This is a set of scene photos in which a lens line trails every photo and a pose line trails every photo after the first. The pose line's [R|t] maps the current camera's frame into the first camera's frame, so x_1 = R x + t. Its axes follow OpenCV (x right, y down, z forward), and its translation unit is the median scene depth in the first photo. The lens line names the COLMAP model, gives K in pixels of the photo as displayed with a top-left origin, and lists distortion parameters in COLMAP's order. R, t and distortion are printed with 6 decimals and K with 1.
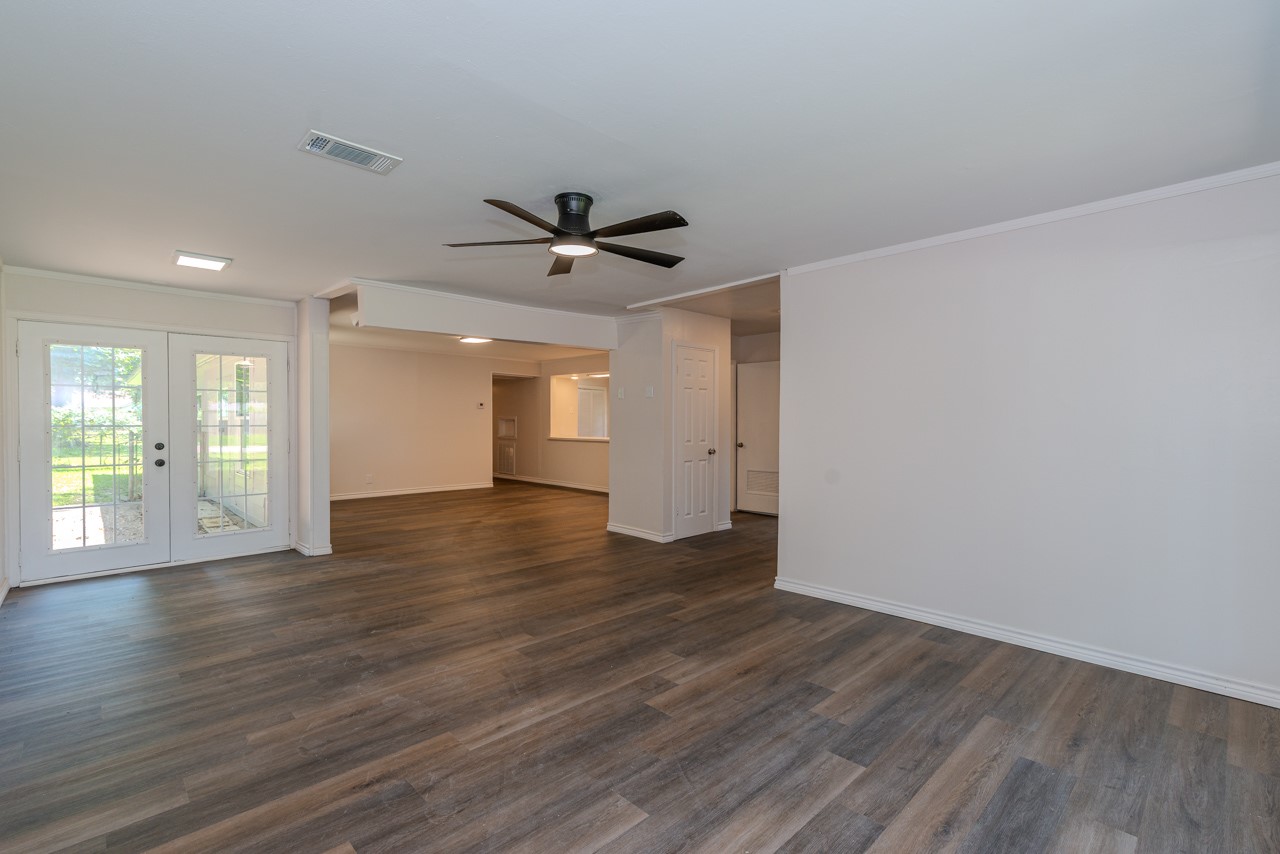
lens RADIAL K [[575.2, 0, 632.4], [0, 575.2, 428.3], [0, 0, 1]] dist [0.008241, 0.000105]
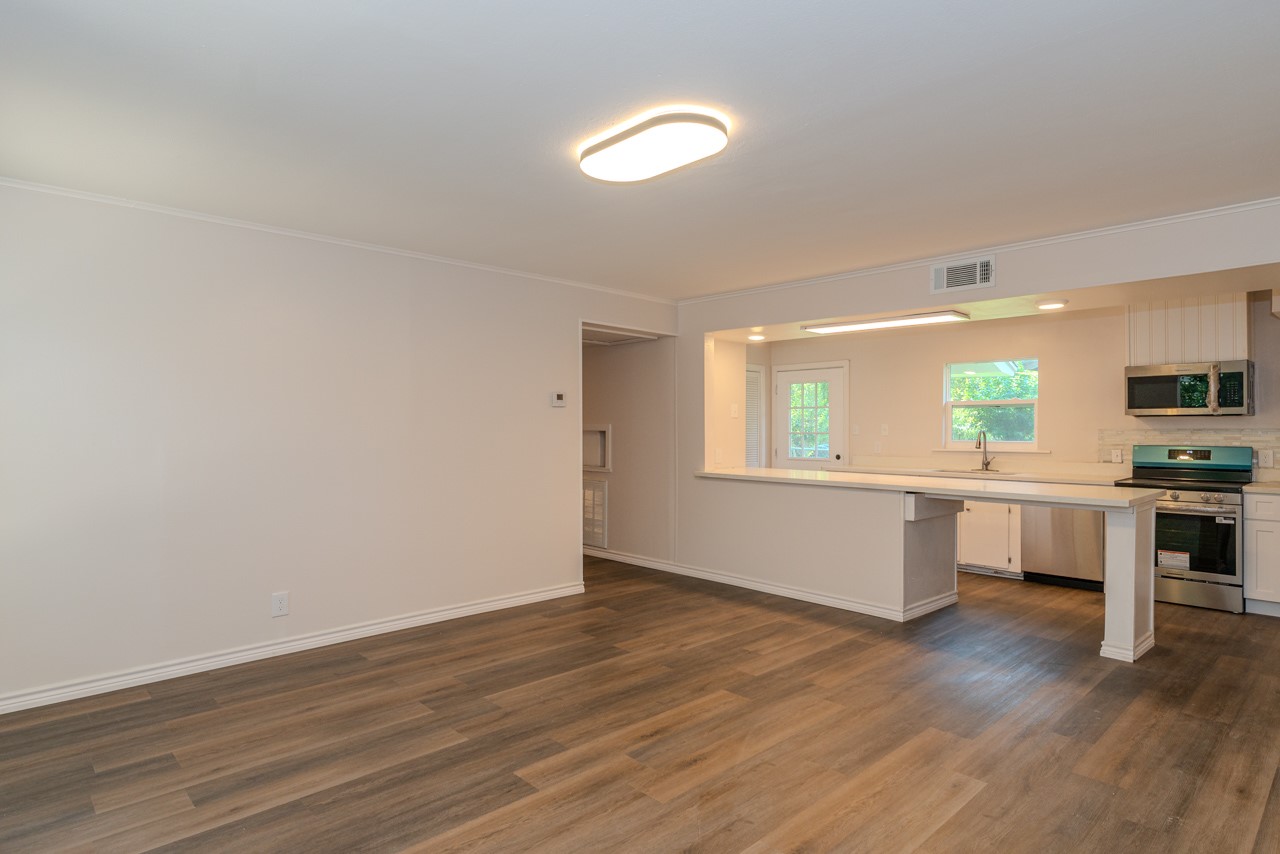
lens RADIAL K [[705.3, 0, 641.3], [0, 705.3, 425.6], [0, 0, 1]] dist [0.003429, 0.000293]
pose [[0.999989, 0.000314, -0.004768, -0.430952], [-0.000381, 0.999902, -0.013965, -0.028320], [0.004763, 0.013967, 0.999891, 1.053120]]
